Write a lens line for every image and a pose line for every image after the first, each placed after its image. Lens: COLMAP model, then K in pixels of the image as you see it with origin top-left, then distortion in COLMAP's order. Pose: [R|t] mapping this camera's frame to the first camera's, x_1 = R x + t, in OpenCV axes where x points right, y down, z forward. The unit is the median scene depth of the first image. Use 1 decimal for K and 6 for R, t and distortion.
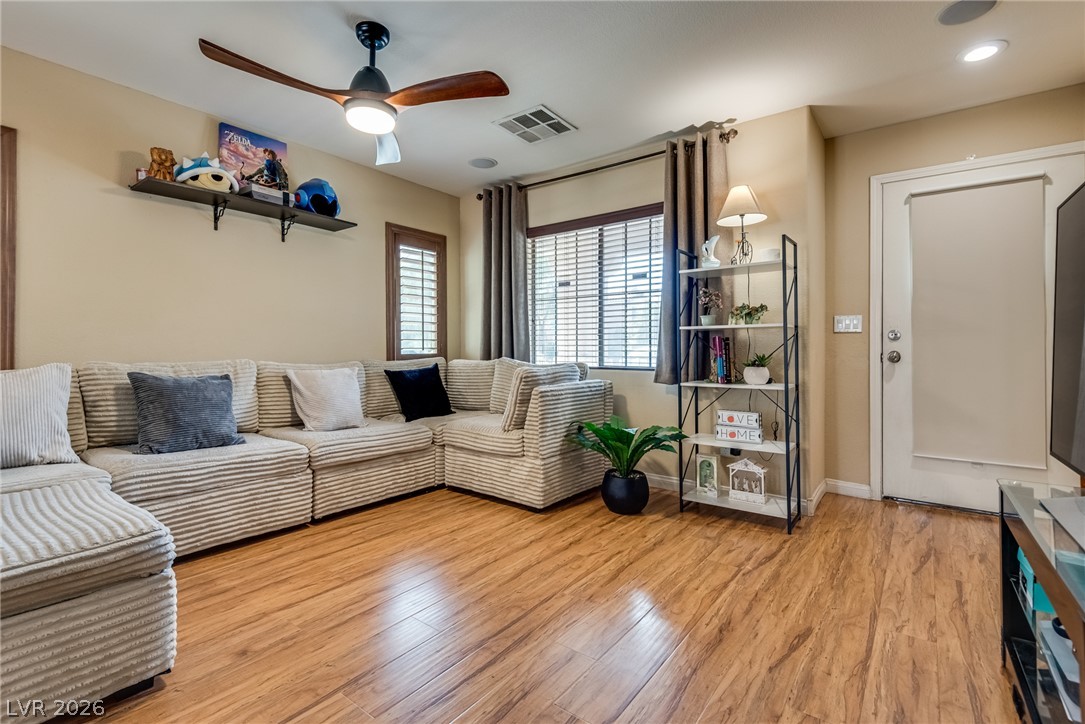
lens RADIAL K [[491.5, 0, 533.4], [0, 491.5, 351.4], [0, 0, 1]] dist [-0.000345, -0.002511]
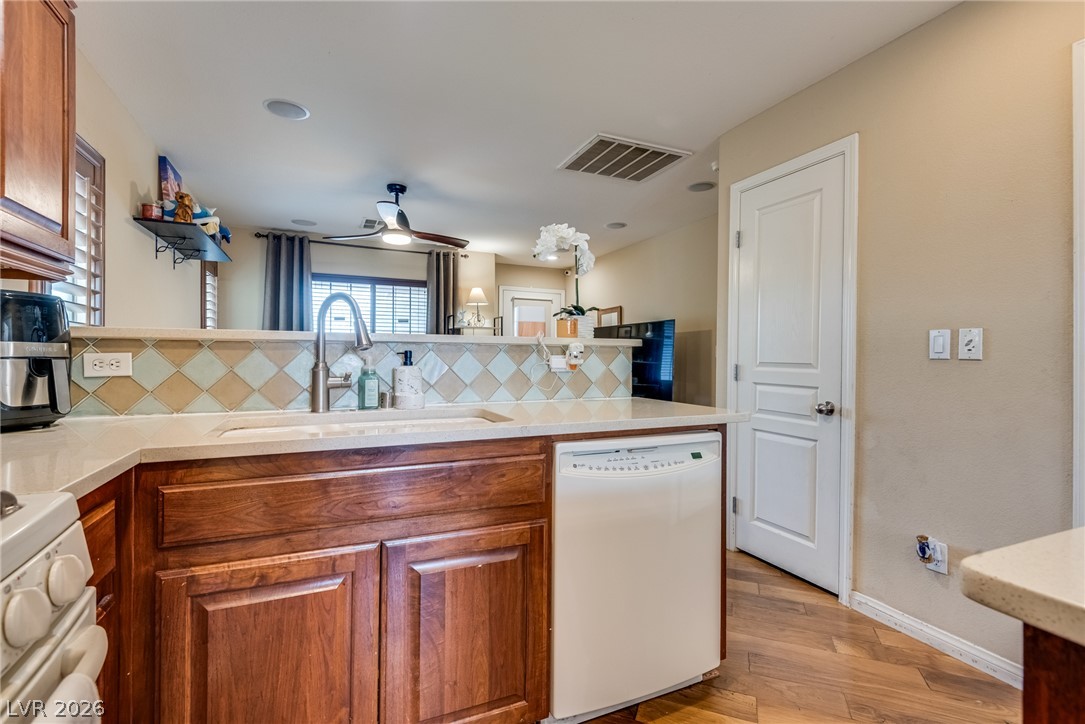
lens RADIAL K [[491.5, 0, 548.6], [0, 491.5, 356.1], [0, 0, 1]] dist [-0.000345, -0.002511]
pose [[0.448834, 0.009685, 0.893563, -1.275568], [0.002503, 0.999924, -0.012094, -0.026392], [-0.893612, 0.007665, 0.448776, -0.170849]]
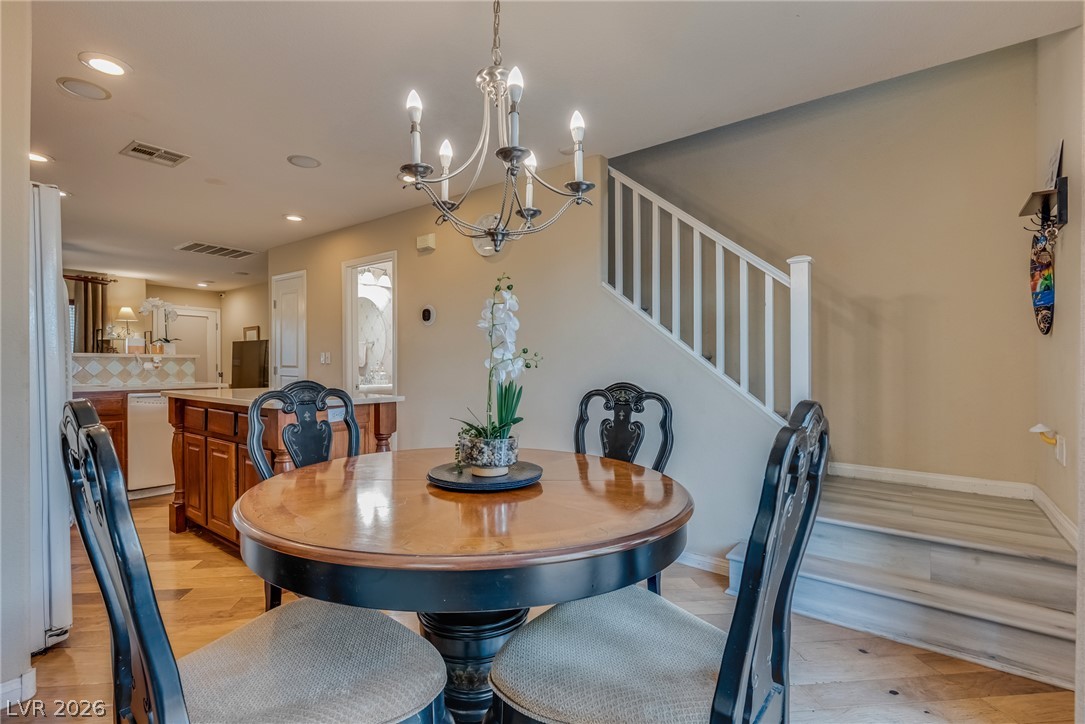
lens RADIAL K [[522.2, 0, 554.2], [0, 522.2, 370.1], [0, 0, 1]] dist [0.002283, -0.008746]
pose [[-0.028623, -0.004725, 0.999579, -2.365677], [0.004847, 0.999976, 0.004866, -0.012797], [-0.999579, 0.004984, -0.028599, -1.141871]]
